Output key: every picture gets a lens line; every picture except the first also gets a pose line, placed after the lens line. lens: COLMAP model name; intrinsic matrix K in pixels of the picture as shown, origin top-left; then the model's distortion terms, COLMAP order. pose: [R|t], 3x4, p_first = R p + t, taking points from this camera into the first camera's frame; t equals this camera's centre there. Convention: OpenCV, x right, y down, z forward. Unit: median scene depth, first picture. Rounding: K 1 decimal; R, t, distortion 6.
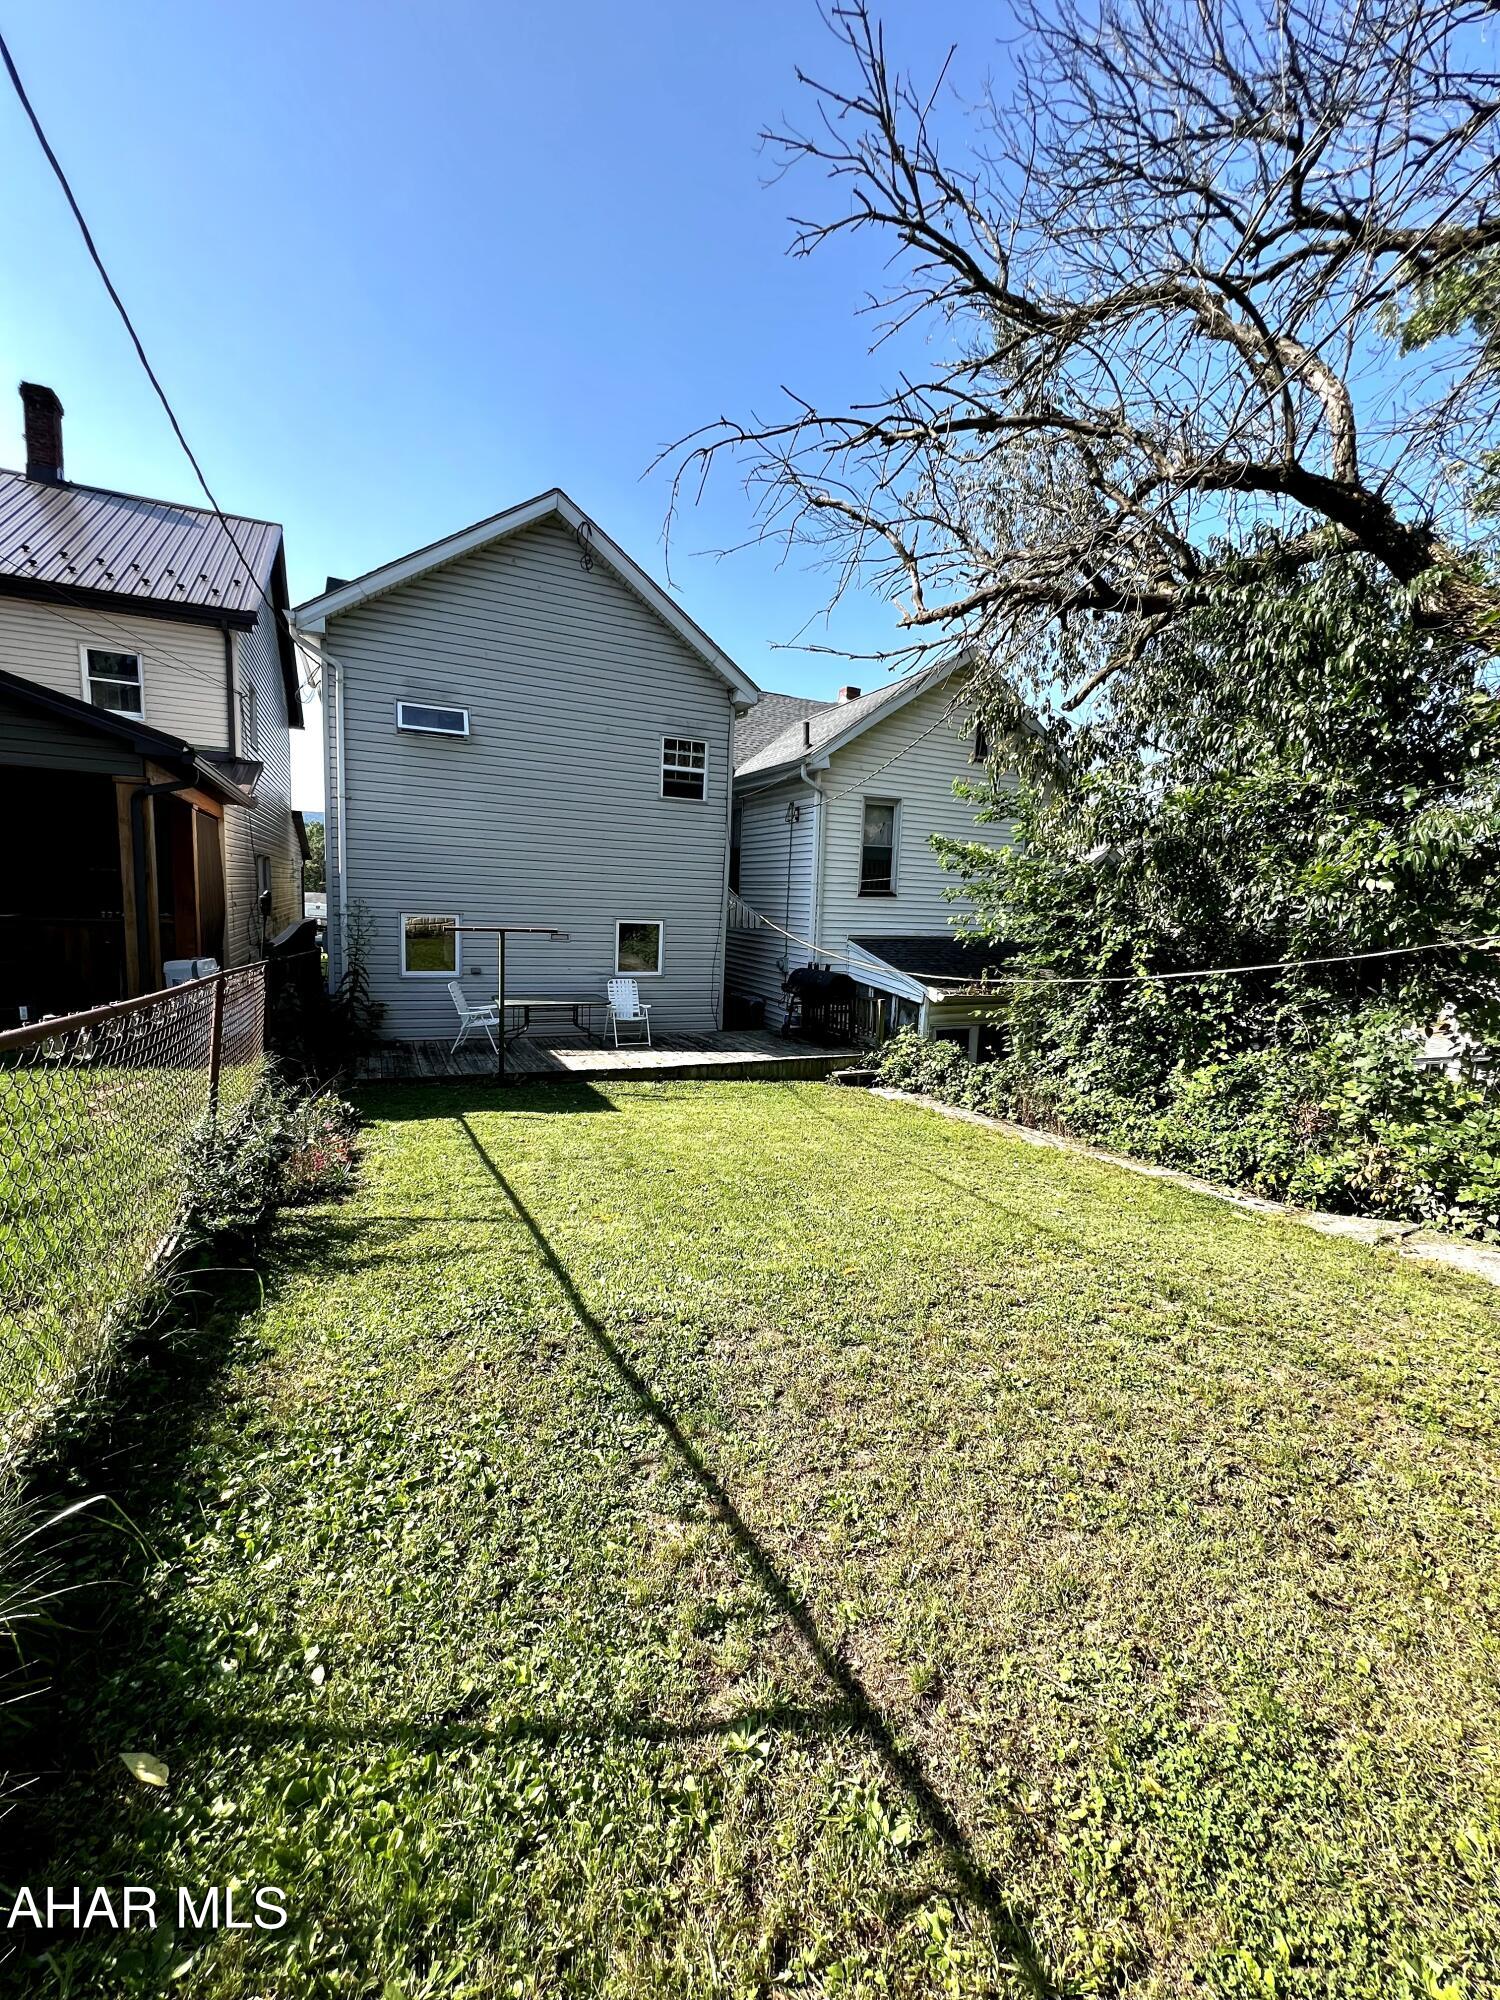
lens RADIAL K [[795.0, 0, 750.0], [0, 795.0, 1000.0], [0, 0, 1]] dist [0.001587, 0.000113]
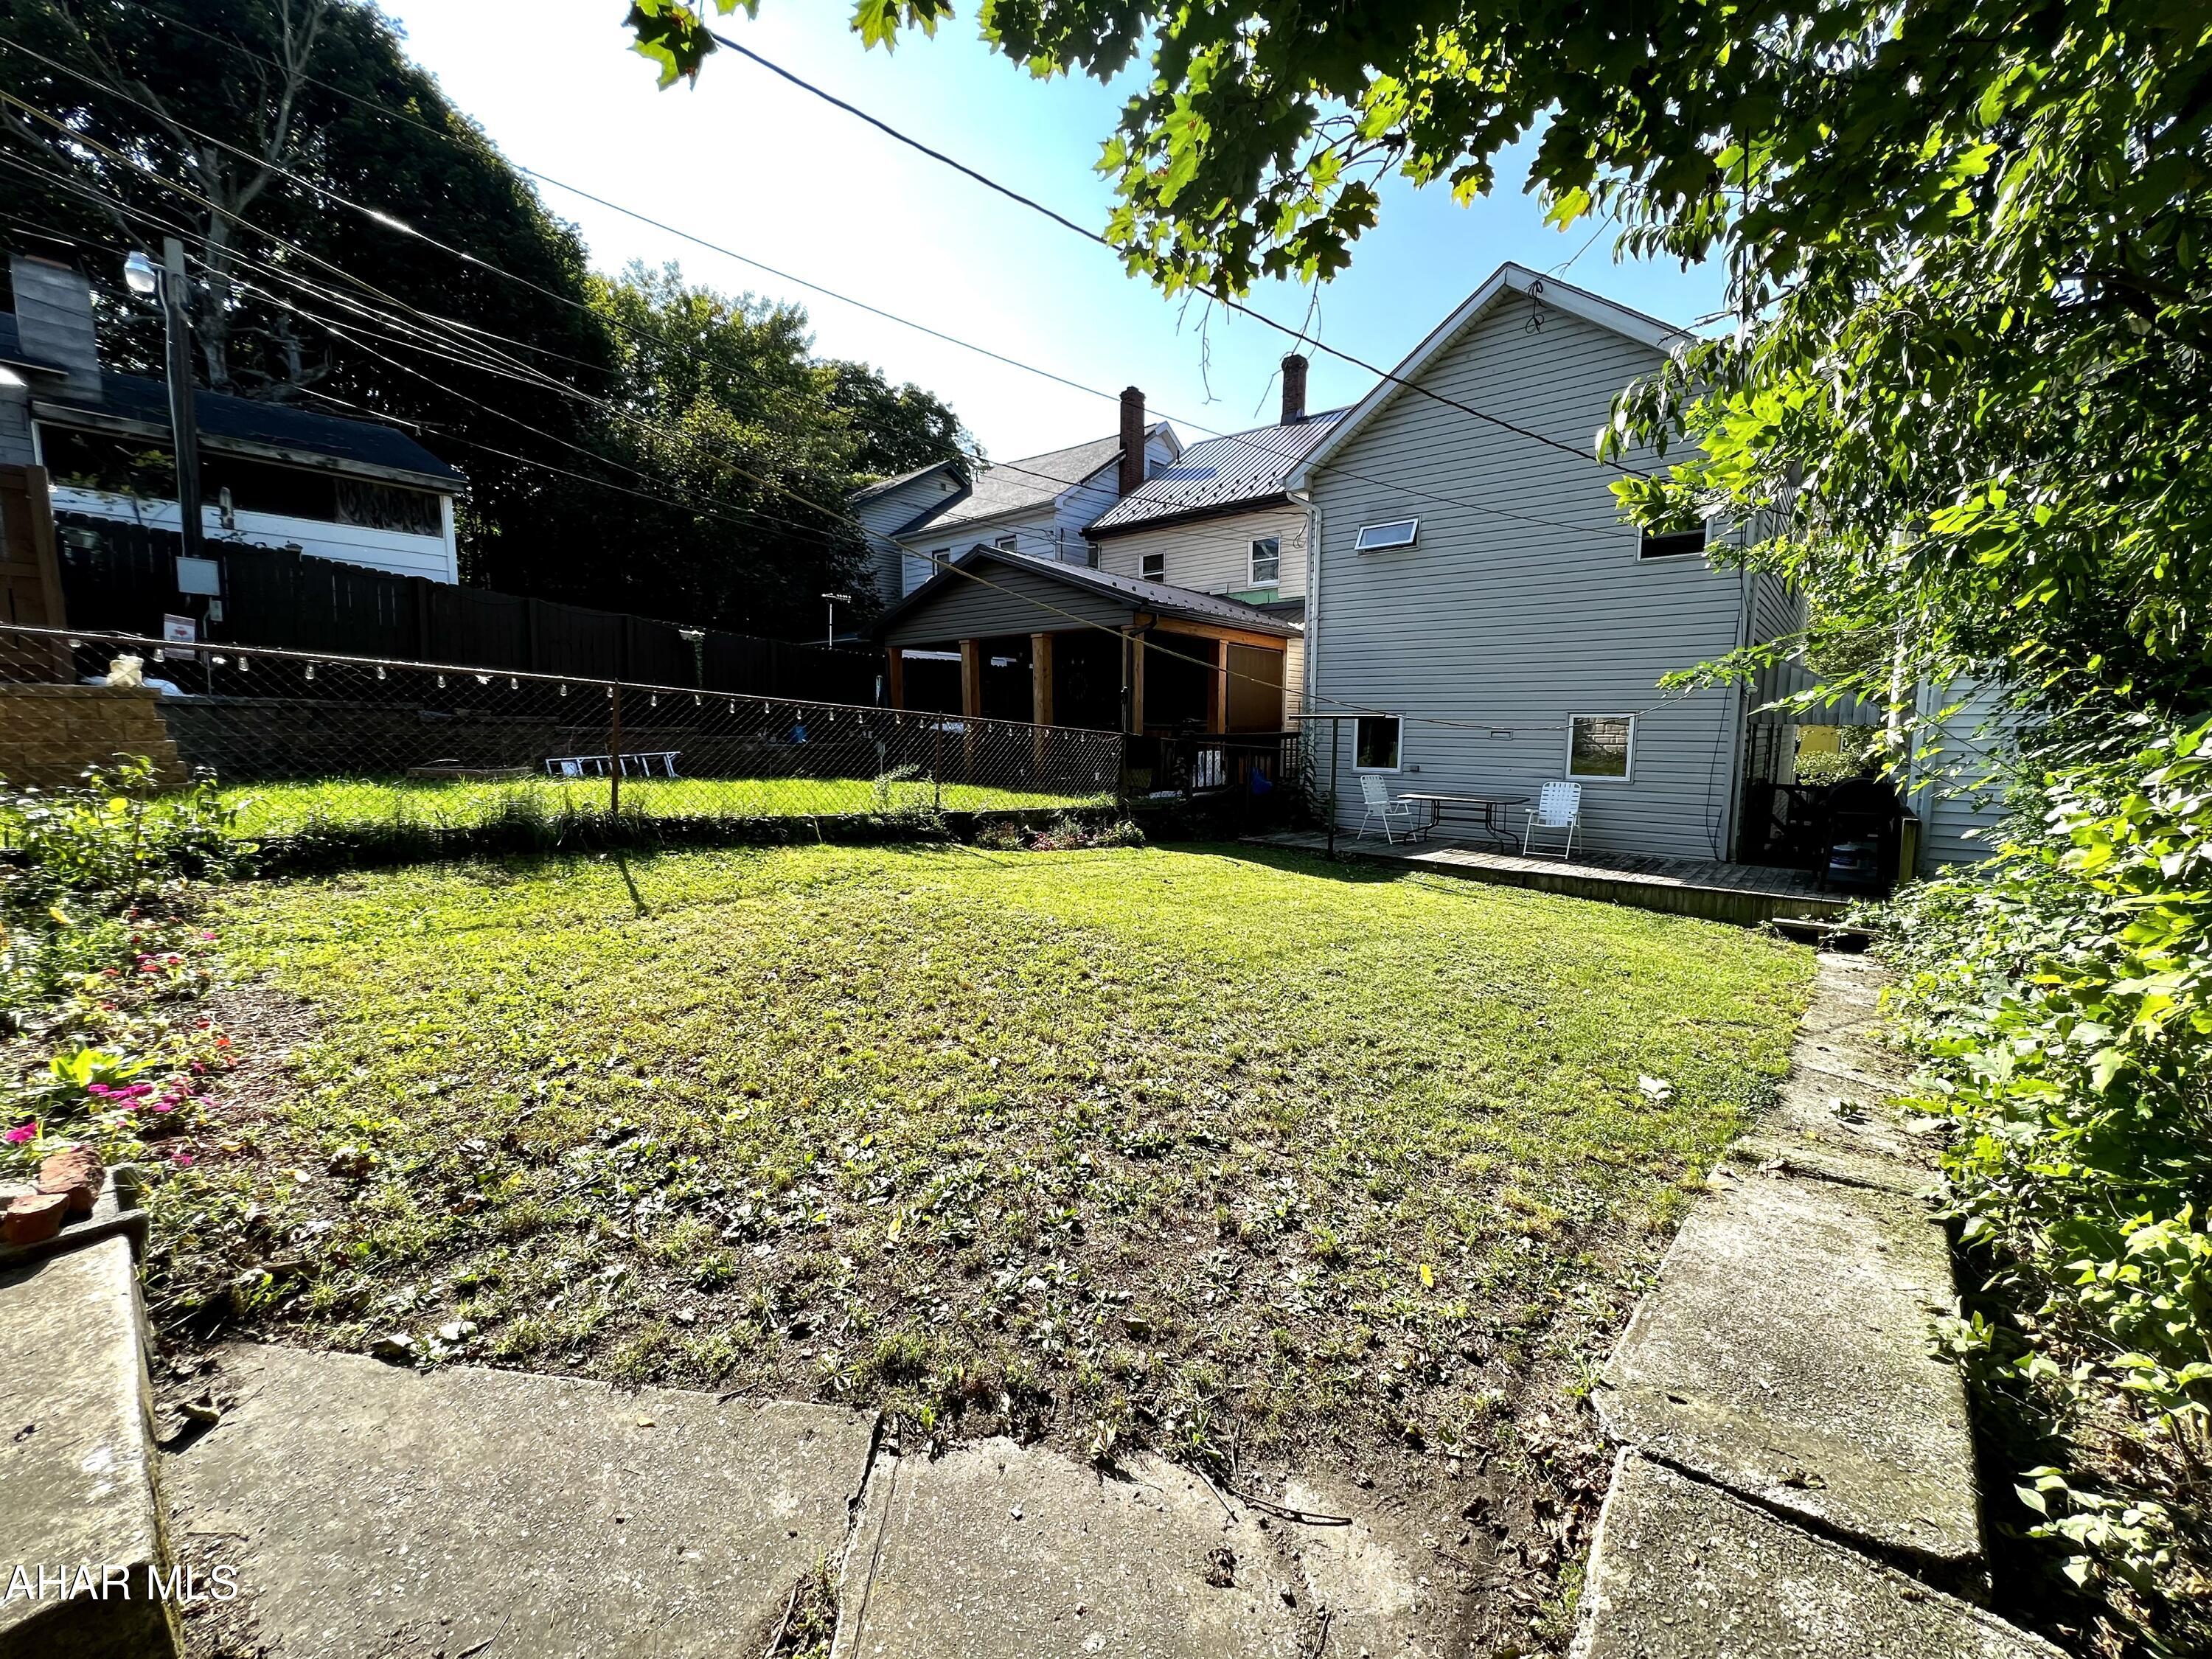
lens RADIAL K [[879.3, 0, 1106.0], [0, 879.3, 829.5], [0, 0, 1]] dist [0.001587, 0.000113]
pose [[0.418909, 0.065818, -0.905640, 0.519687], [-0.104051, 0.994279, 0.024131, 0.055421], [0.902047, 0.084124, 0.423361, 0.162392]]
